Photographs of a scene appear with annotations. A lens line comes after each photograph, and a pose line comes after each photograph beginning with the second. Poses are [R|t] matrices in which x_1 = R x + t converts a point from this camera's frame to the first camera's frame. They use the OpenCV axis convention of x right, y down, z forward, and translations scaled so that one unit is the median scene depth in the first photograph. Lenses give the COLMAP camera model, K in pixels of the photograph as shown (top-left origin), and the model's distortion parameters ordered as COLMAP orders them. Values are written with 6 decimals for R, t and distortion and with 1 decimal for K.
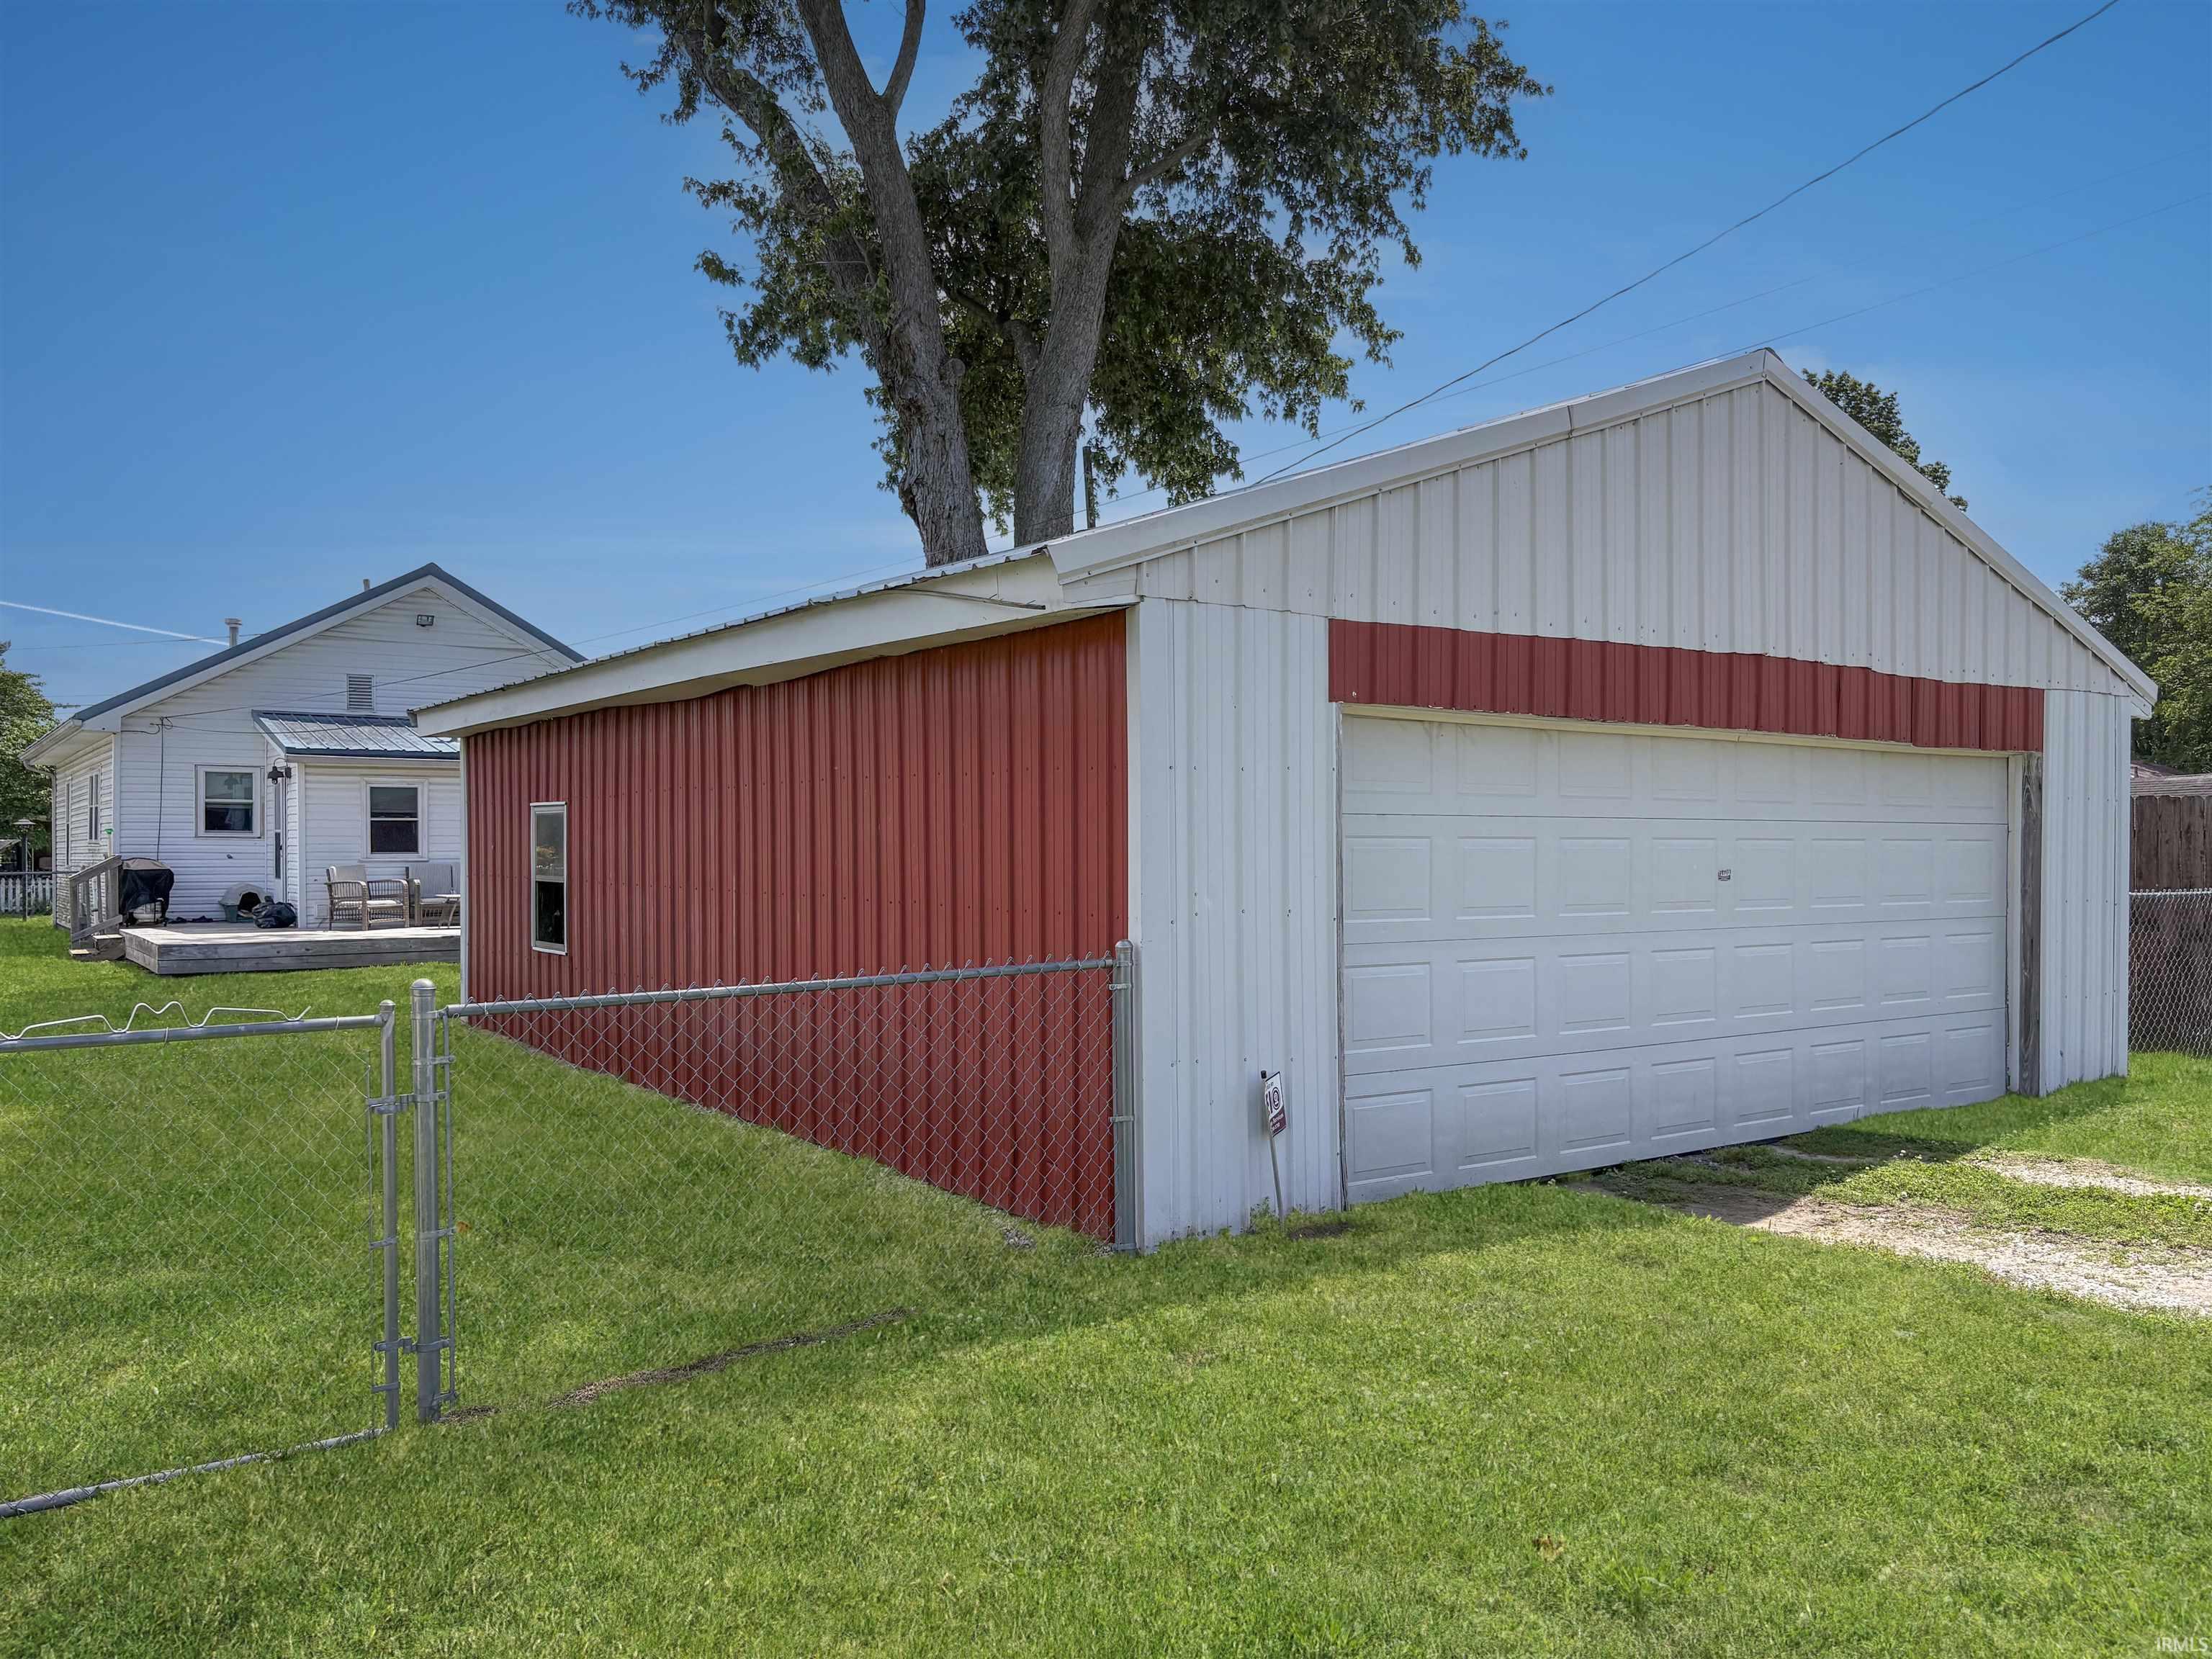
lens RADIAL K [[1687.6, 0, 1100.4], [0, 1687.6, 850.1], [0, 0, 1]] dist [0.035875, -0.041607]
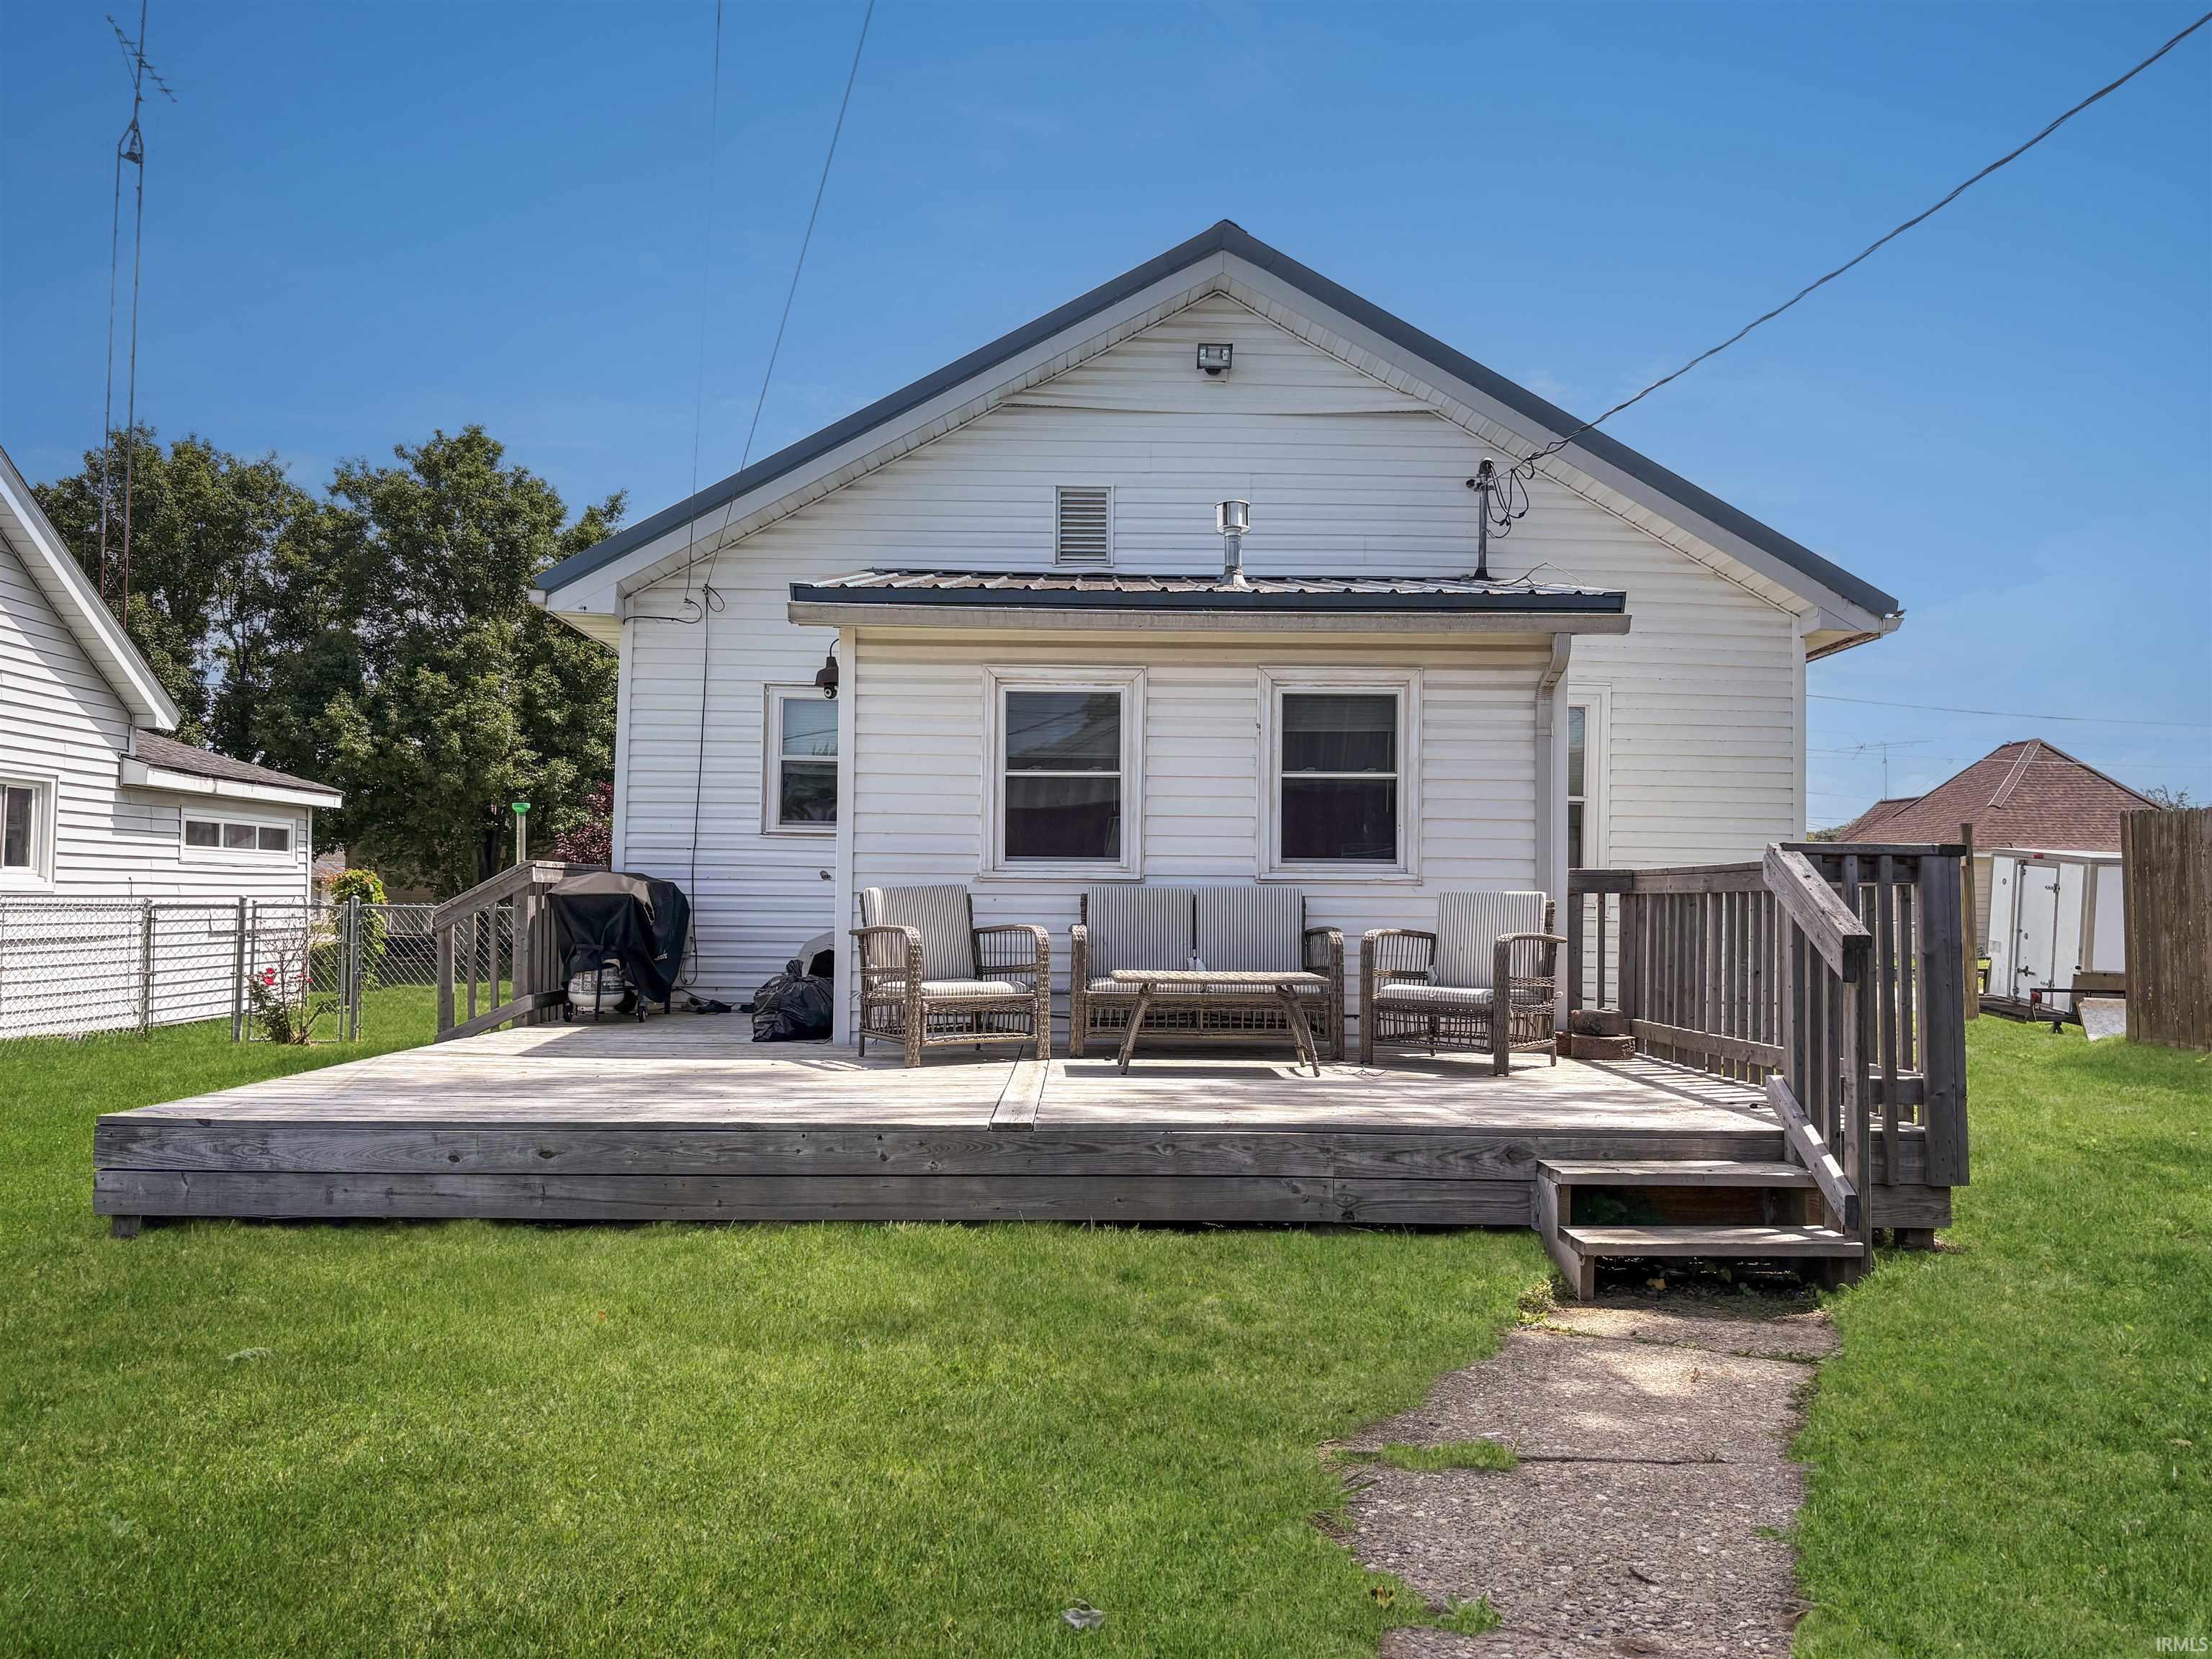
lens RADIAL K [[1687.6, 0, 1088.4], [0, 1687.6, 847.1], [0, 0, 1]] dist [0.035875, -0.041607]
pose [[0.823129, -0.013100, -0.567703, -0.197709], [-0.011781, 0.999125, -0.040137, 0.014953], [0.567732, 0.039726, 0.822254, 0.707665]]
